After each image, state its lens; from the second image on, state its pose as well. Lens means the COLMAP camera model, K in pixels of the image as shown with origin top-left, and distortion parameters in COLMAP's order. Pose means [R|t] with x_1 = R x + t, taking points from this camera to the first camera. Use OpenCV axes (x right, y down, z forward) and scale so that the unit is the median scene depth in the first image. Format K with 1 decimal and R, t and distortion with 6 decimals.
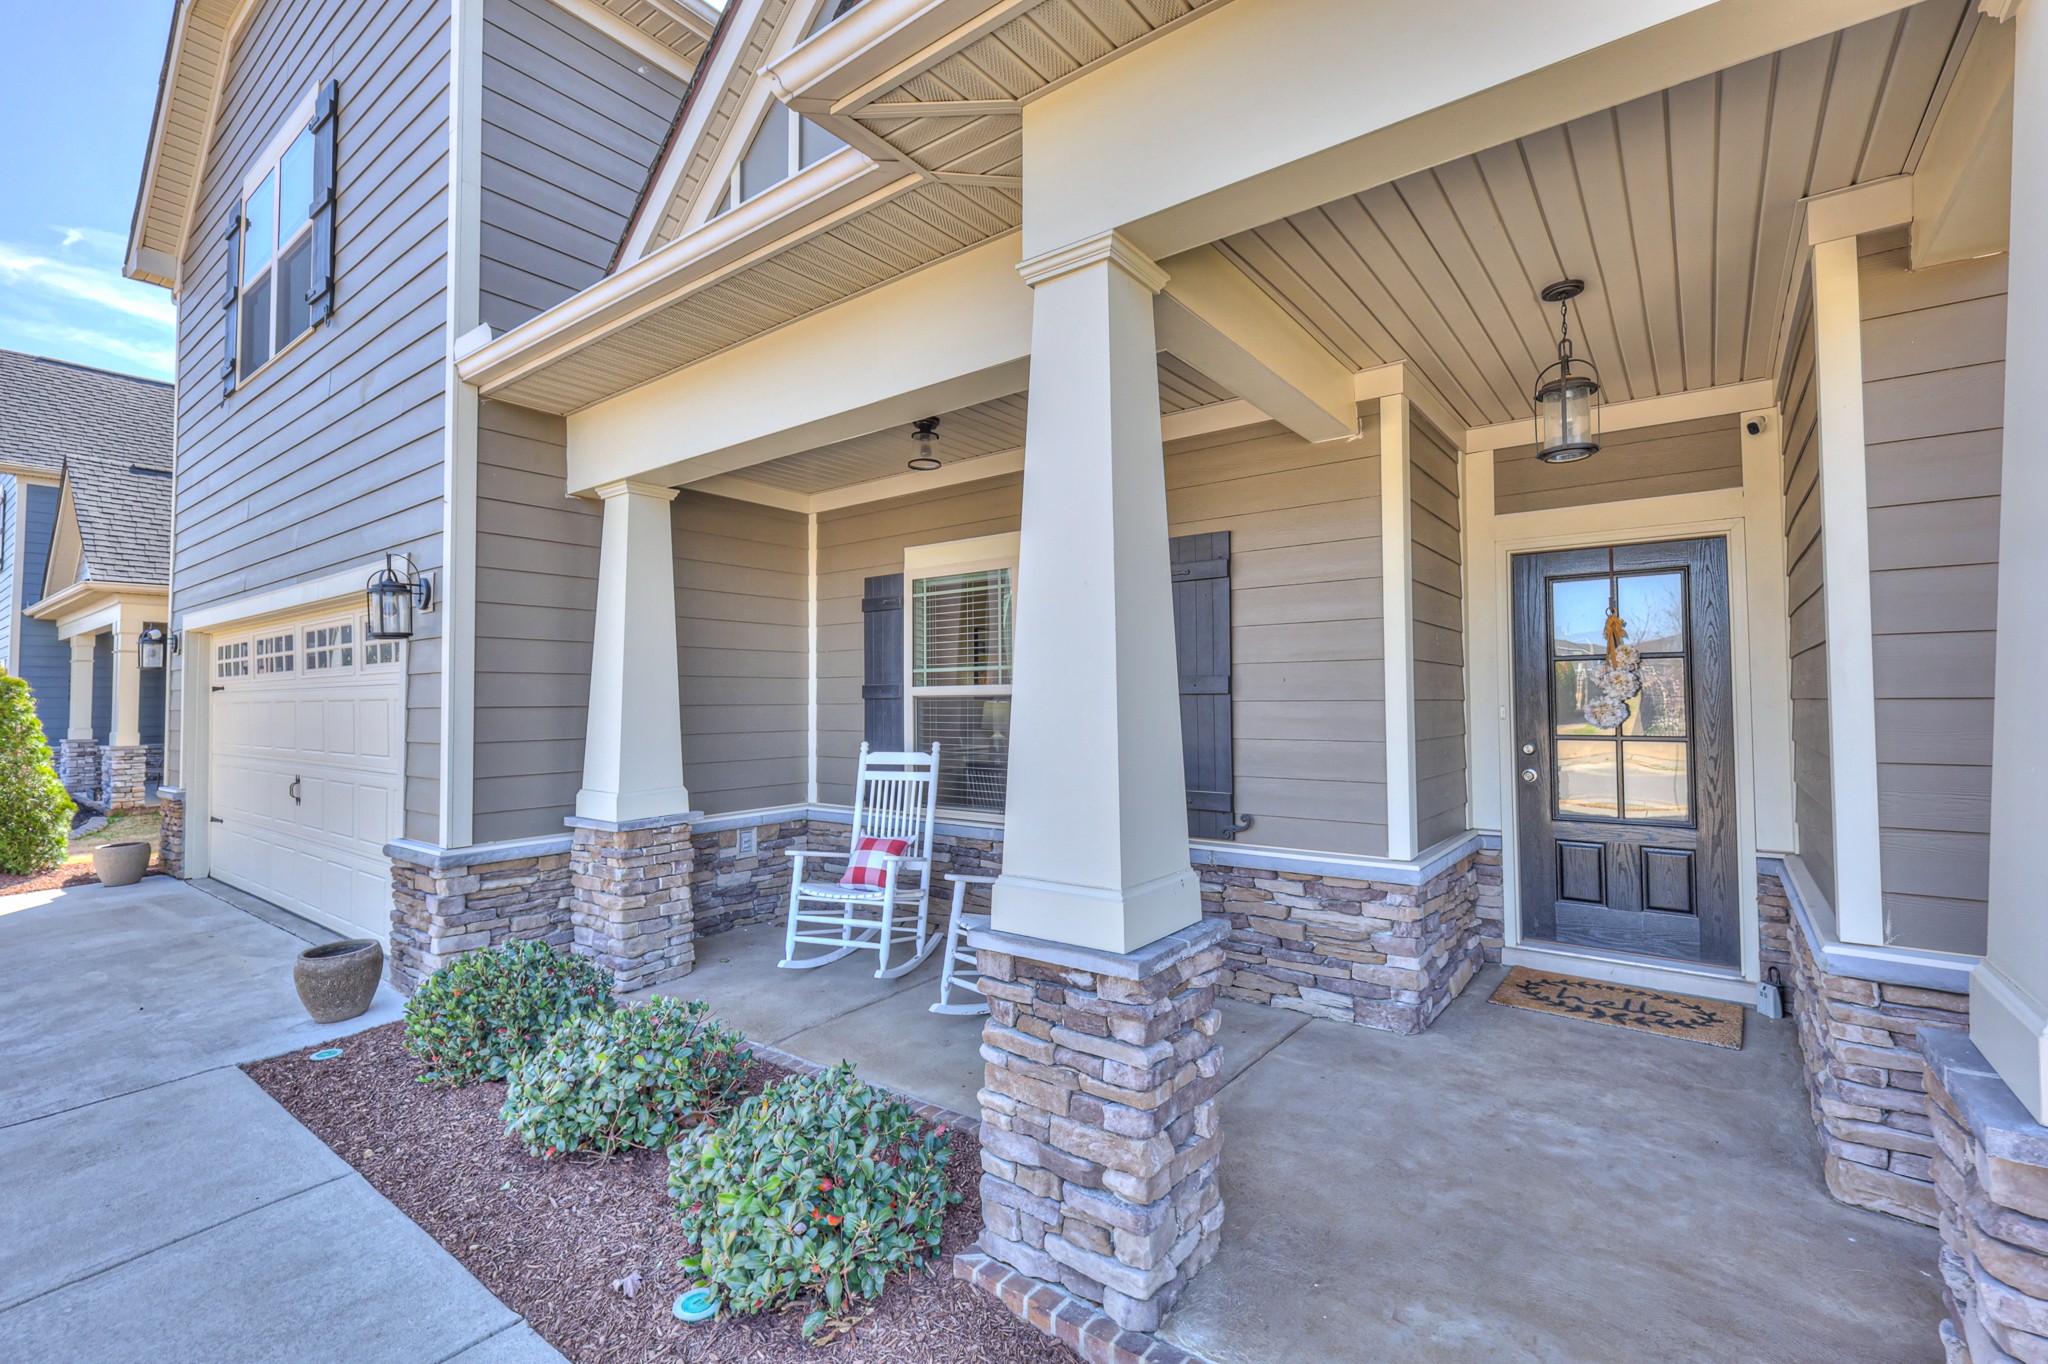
lens RADIAL K [[892.0, 0, 1028.1], [0, 892.0, 672.9], [0, 0, 1]] dist [-0.001618, 0.000045]
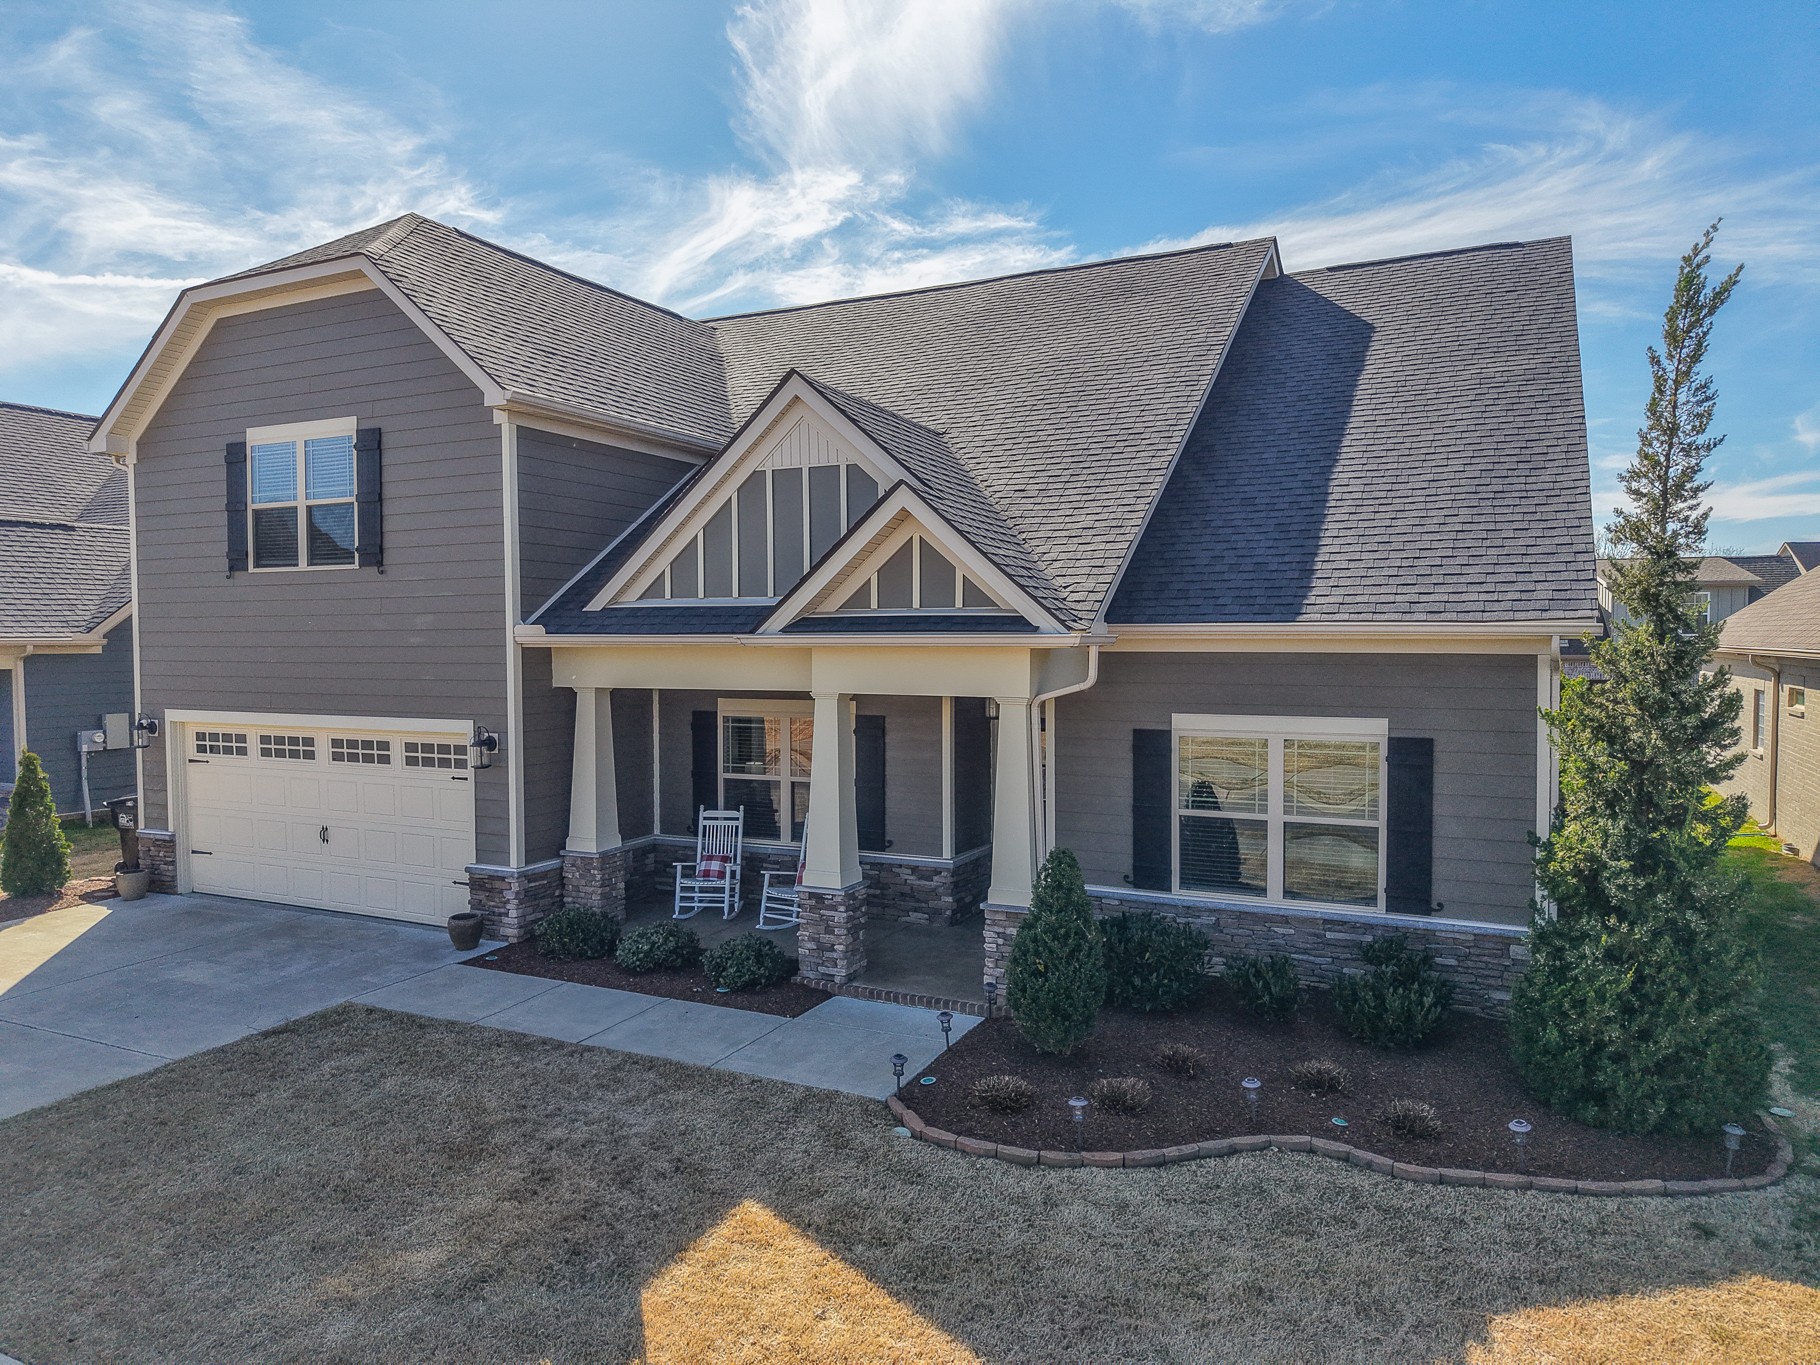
lens RADIAL K [[1183.7, 0, 941.9], [0, 1183.7, 681.6], [0, 0, 1]] dist [0.020297, -0.001168]
pose [[0.978270, -0.001483, 0.207332, -0.238782], [-0.012046, 0.997879, 0.063977, -0.416279], [-0.206987, -0.065084, 0.976176, -1.840674]]
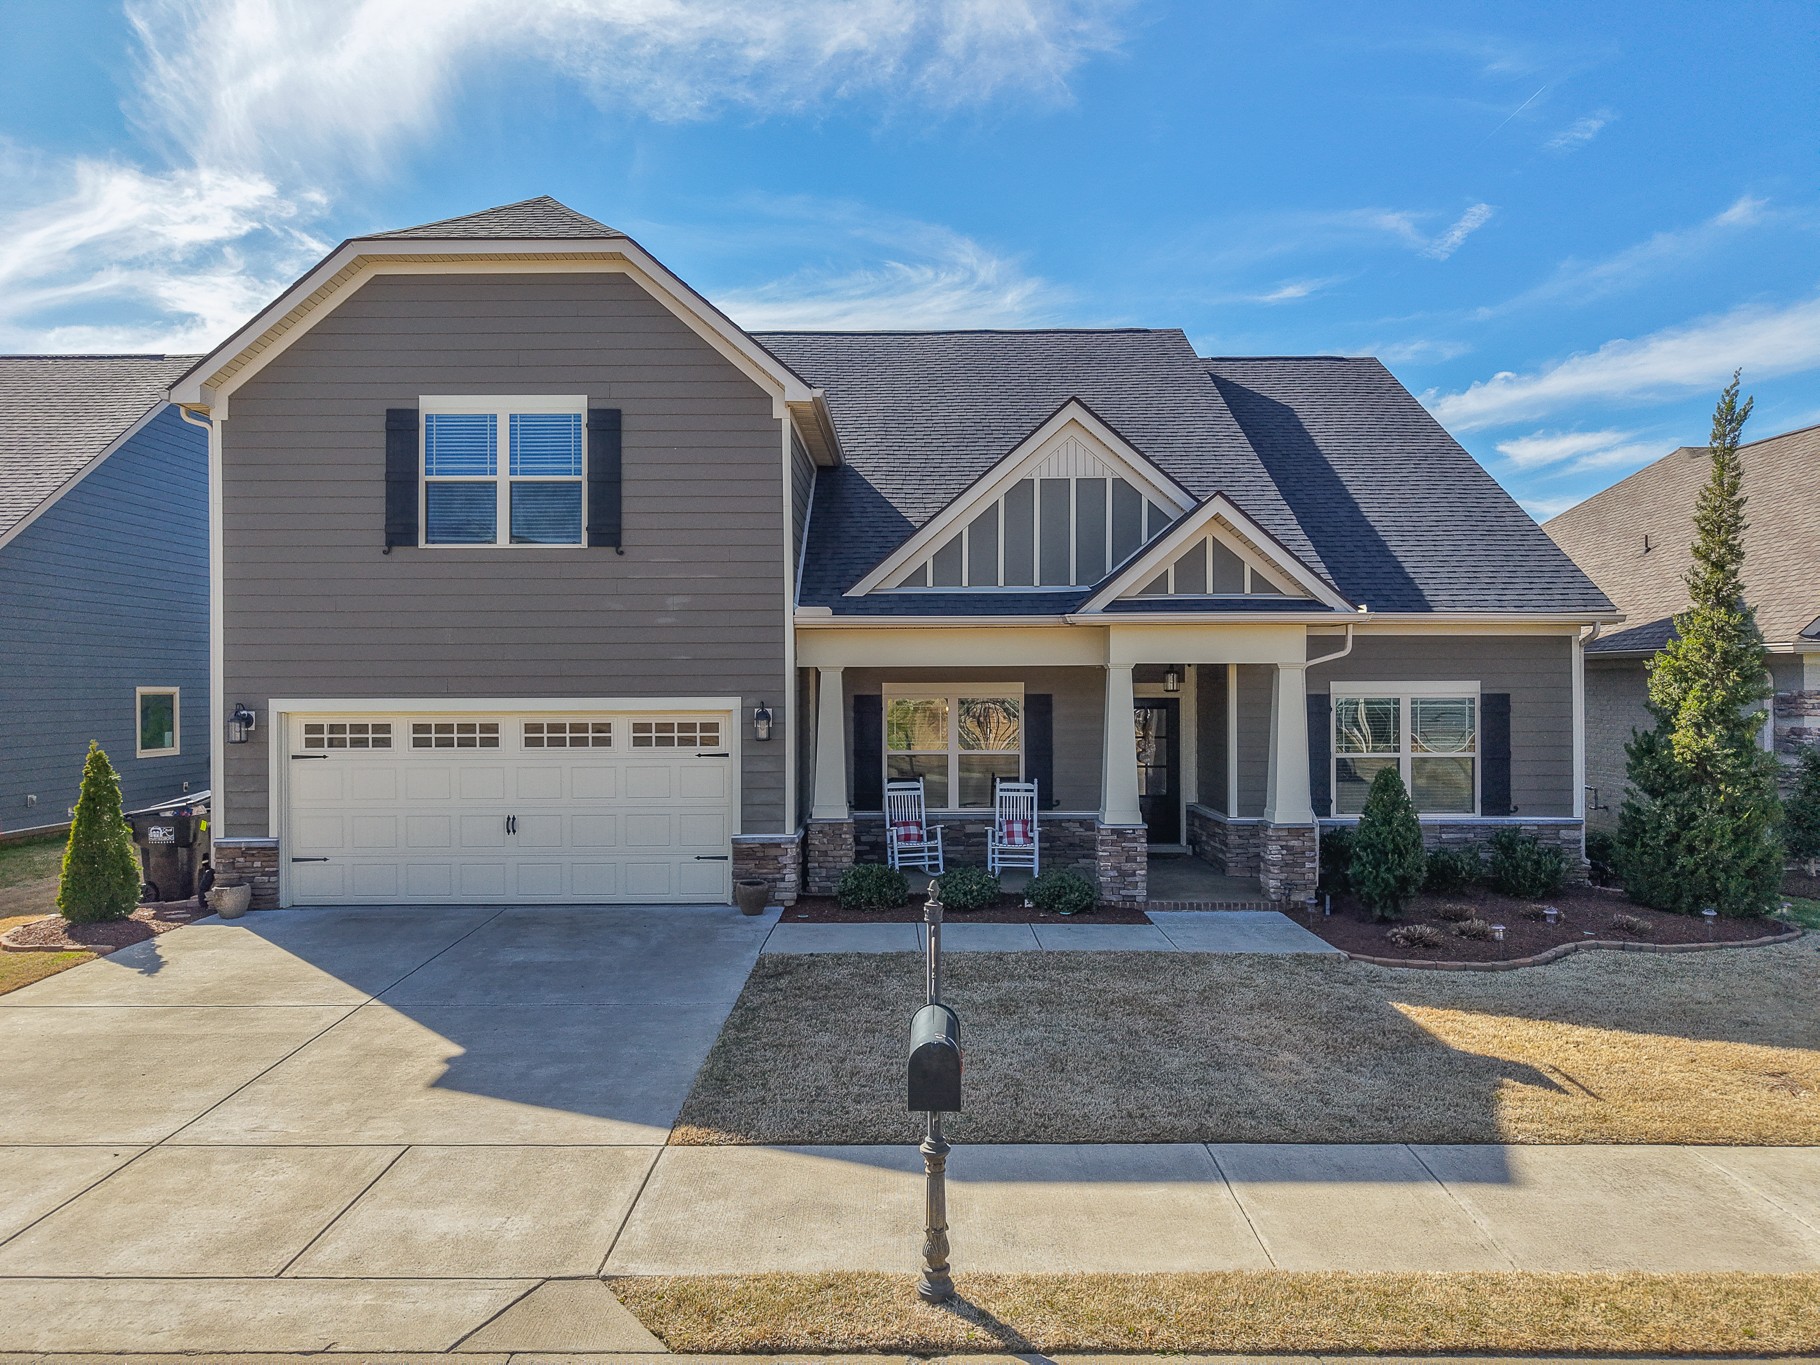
lens RADIAL K [[1120.3, 0, 910.0], [0, 1120.3, 682.5], [0, 0, 1]] dist [0.043403, -0.049520]
pose [[0.793418, 0.006082, 0.608647, -2.043140], [-0.022361, 0.999566, 0.019160, -0.235874], [-0.608266, -0.028811, 0.793210, -1.340007]]
